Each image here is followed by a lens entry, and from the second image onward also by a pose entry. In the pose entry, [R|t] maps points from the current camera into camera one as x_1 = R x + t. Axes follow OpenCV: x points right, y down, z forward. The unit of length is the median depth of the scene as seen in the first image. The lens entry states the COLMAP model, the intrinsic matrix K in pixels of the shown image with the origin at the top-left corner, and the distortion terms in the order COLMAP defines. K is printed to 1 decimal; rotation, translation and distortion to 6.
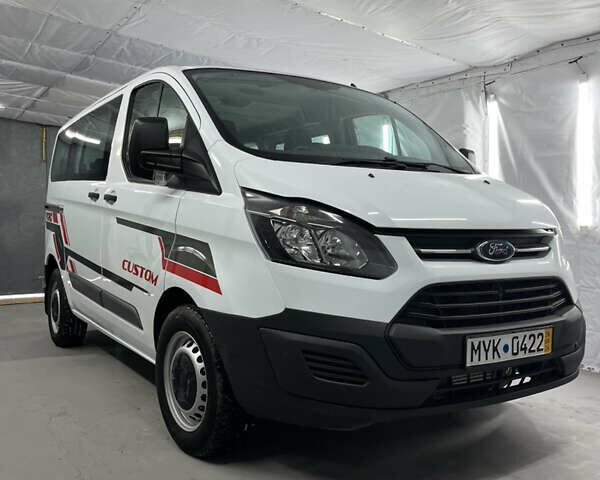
lens RADIAL K [[594.2, 0, 309.2], [0, 594.2, 242.0], [0, 0, 1]] dist [0.036123, -0.014561]
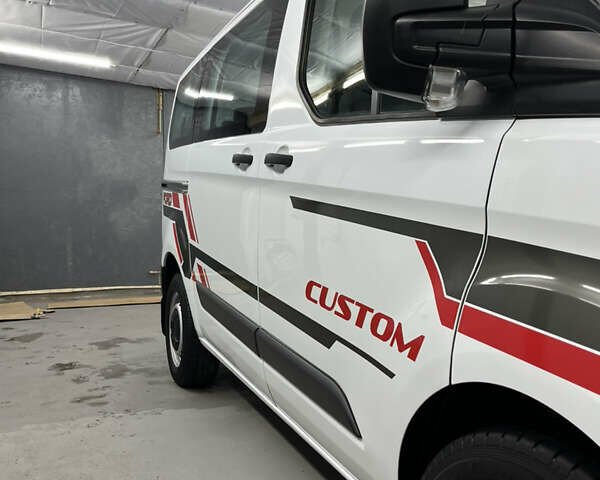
lens RADIAL K [[617.0, 0, 311.8], [0, 617.0, 240.1], [0, 0, 1]] dist [0.043446, -0.036863]
pose [[0.984294, 0.009074, -0.176306, -0.206260], [-0.005331, 0.999751, 0.021690, -0.015114], [0.176459, -0.020409, 0.984096, 0.464444]]
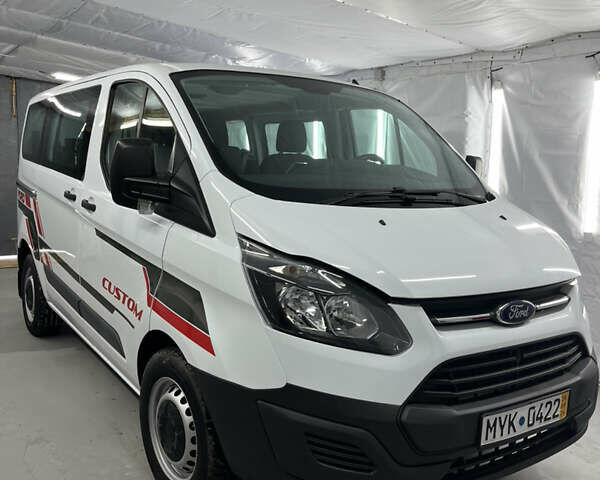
lens RADIAL K [[594.1, 0, 300.0], [0, 594.1, 240.0], [0, 0, 1]] dist [0.037711, -0.022773]
pose [[0.999342, 0.025596, 0.025706, -0.030437], [-0.028078, 0.994455, 0.101350, -0.123291], [-0.022970, -0.102005, 0.994519, 0.074524]]
